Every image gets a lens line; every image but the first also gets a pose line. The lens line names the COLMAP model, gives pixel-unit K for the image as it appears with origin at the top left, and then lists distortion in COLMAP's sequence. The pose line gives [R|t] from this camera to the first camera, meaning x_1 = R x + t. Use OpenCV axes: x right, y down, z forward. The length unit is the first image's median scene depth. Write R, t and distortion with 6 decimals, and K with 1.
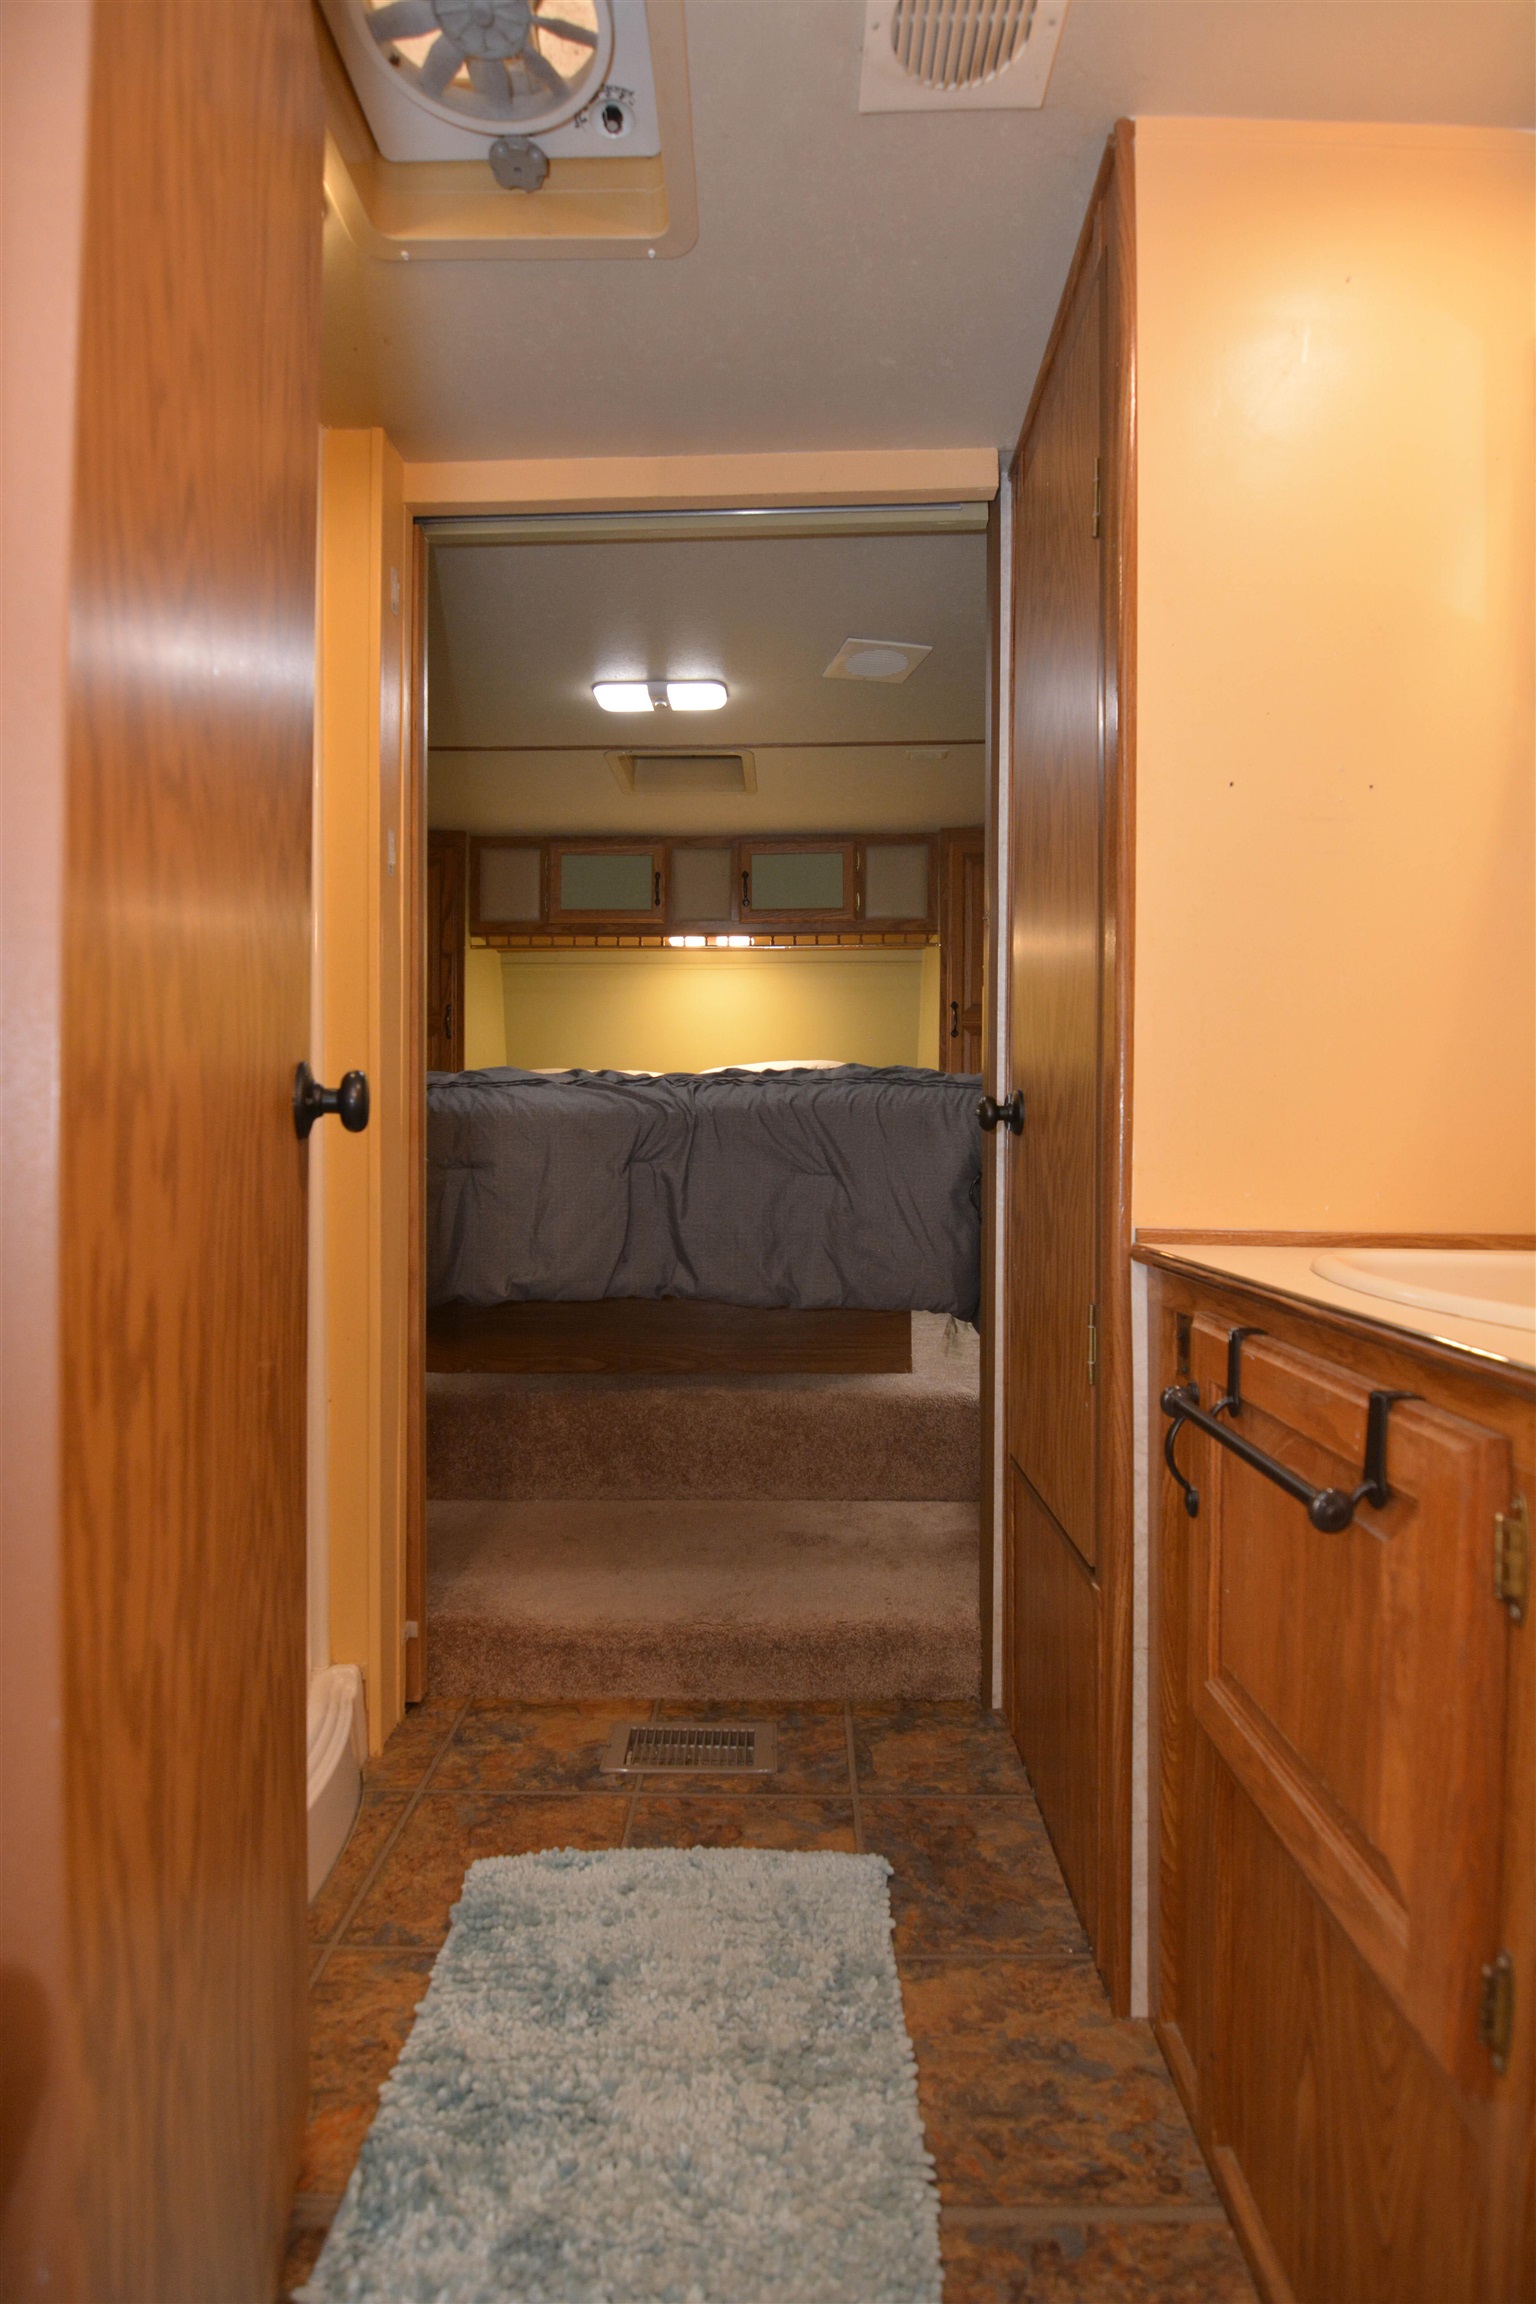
lens RADIAL K [[1116.9, 0, 771.4], [0, 1116.9, 1142.4], [0, 0, 1]] dist [0.011178, -0.006441]
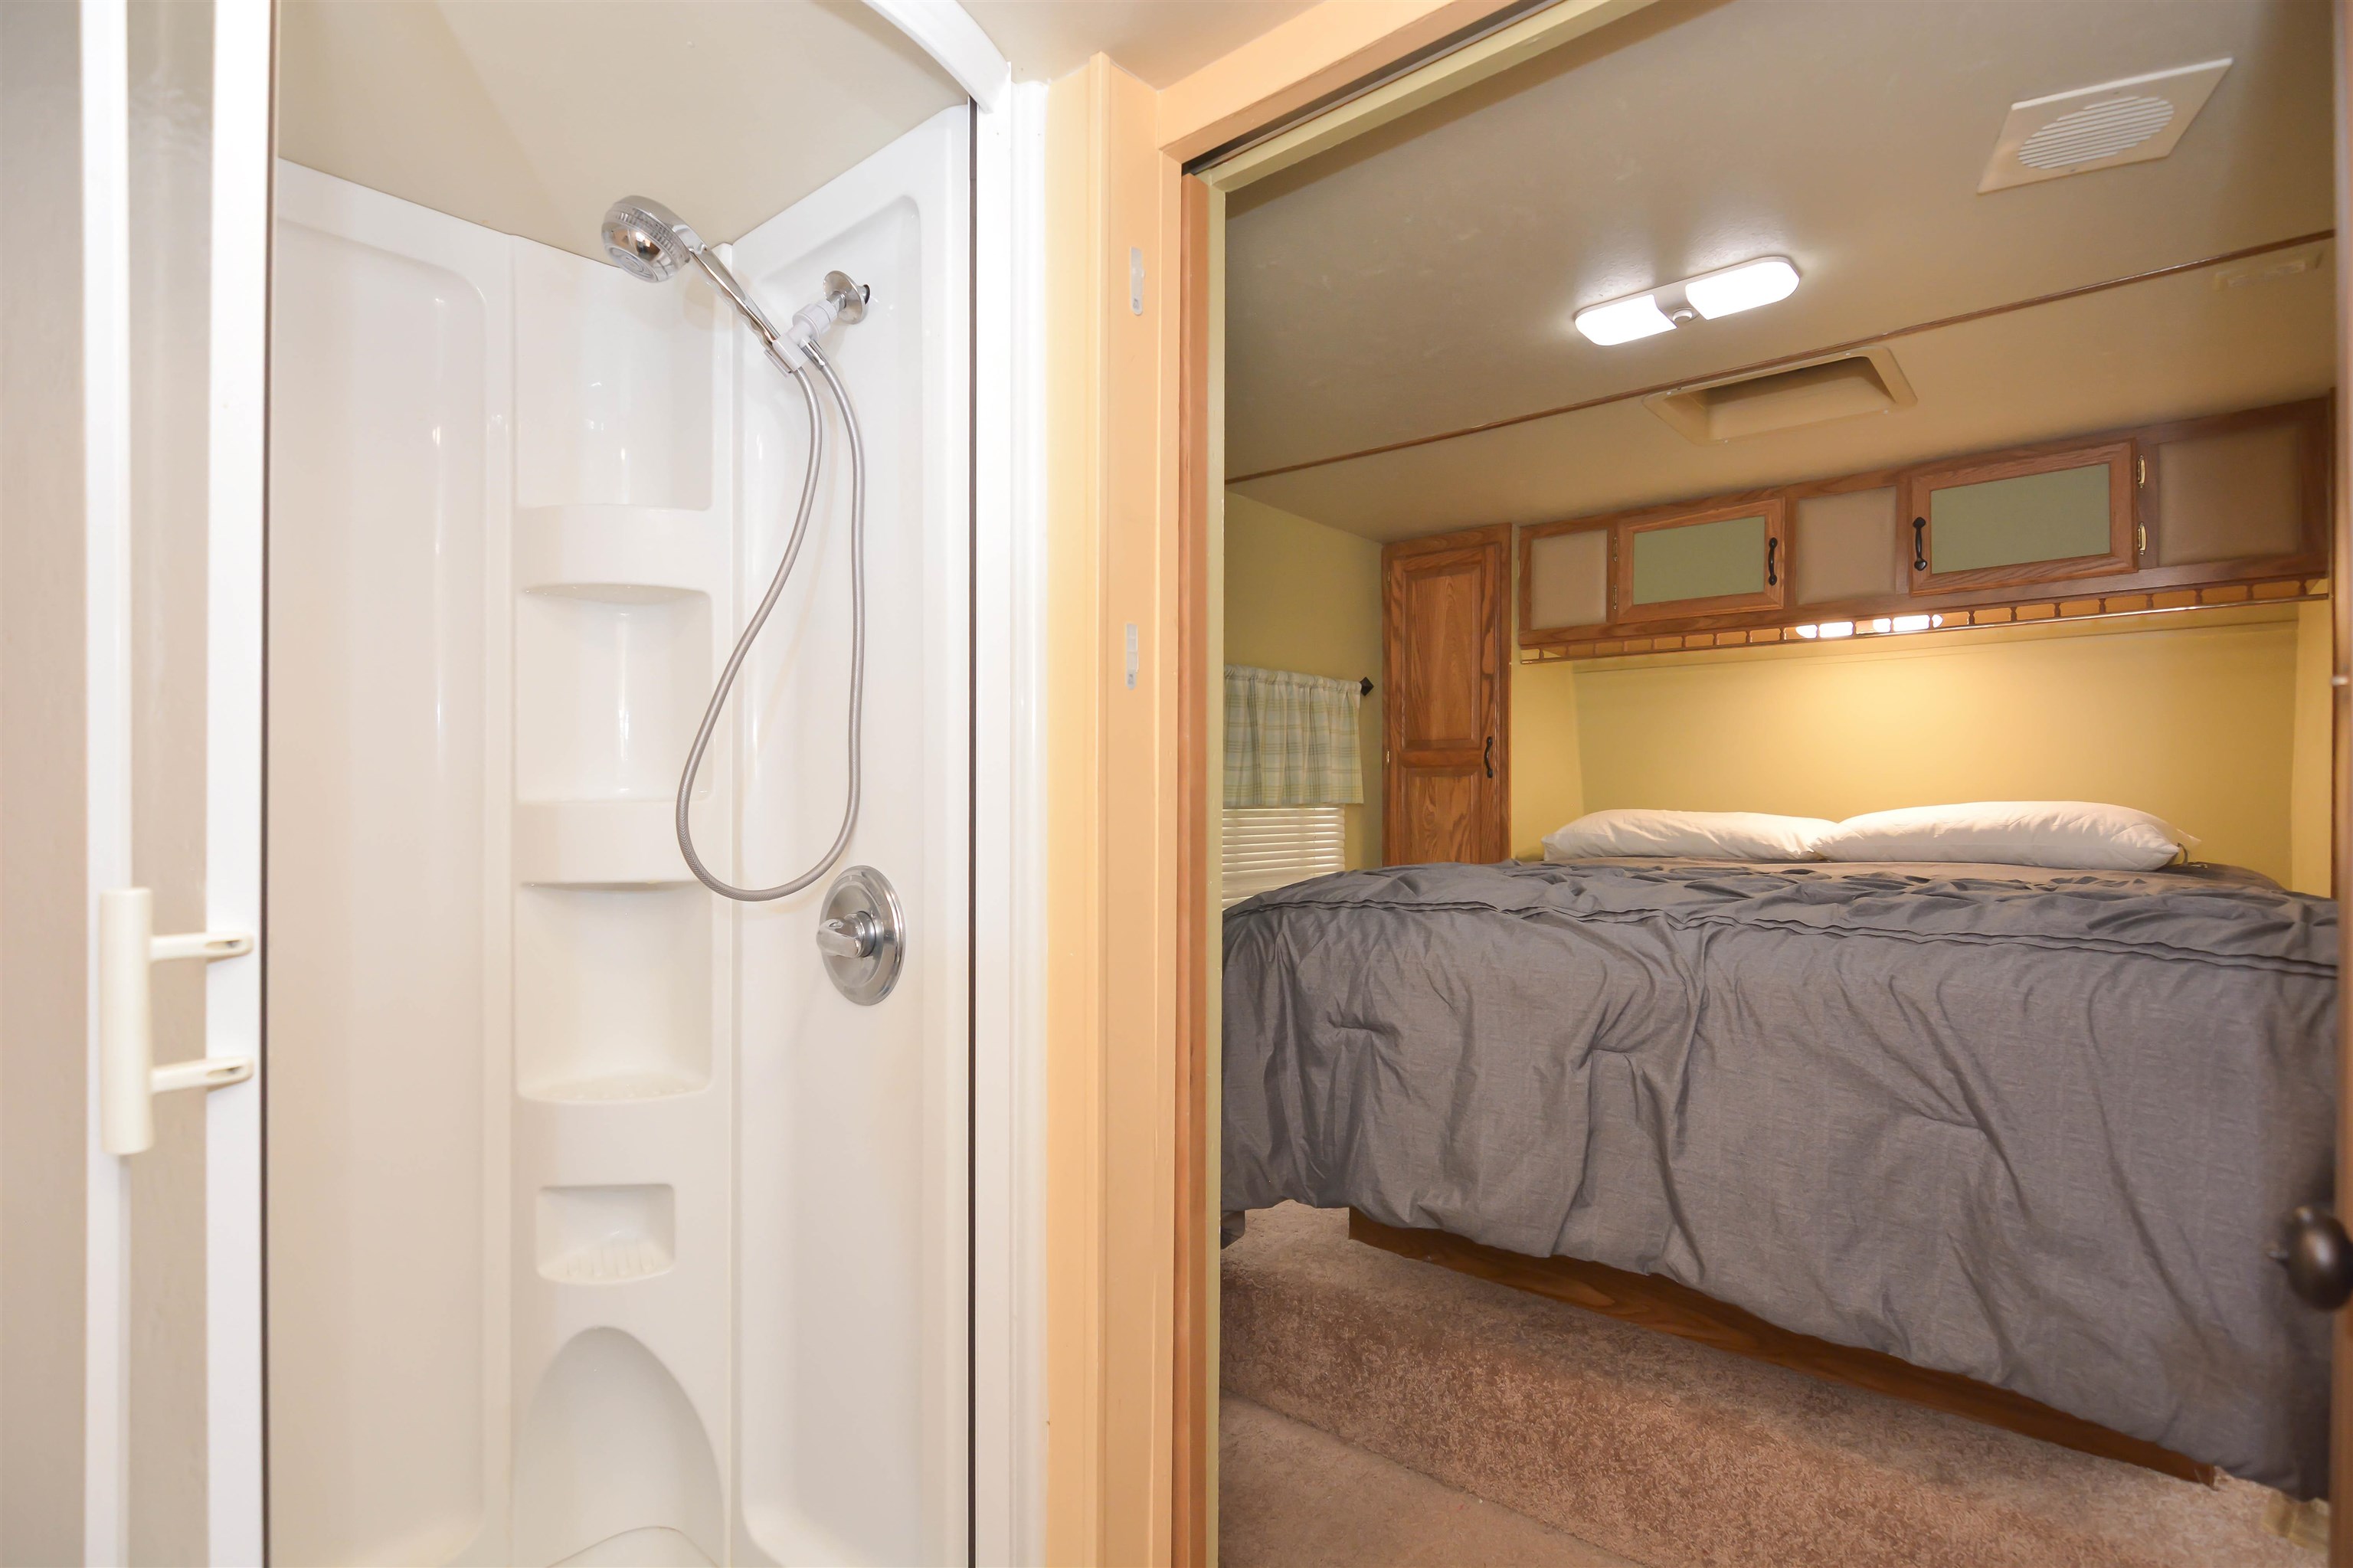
lens RADIAL K [[1140.7, 0, 1187.5], [0, 1140.7, 796.7], [0, 0, 1]] dist [0.011178, -0.006441]
pose [[0.784758, -0.000905, -0.619801, 0.086553], [-0.003413, 0.999977, -0.005782, -0.110733], [0.619793, 0.006653, 0.784737, 0.309385]]
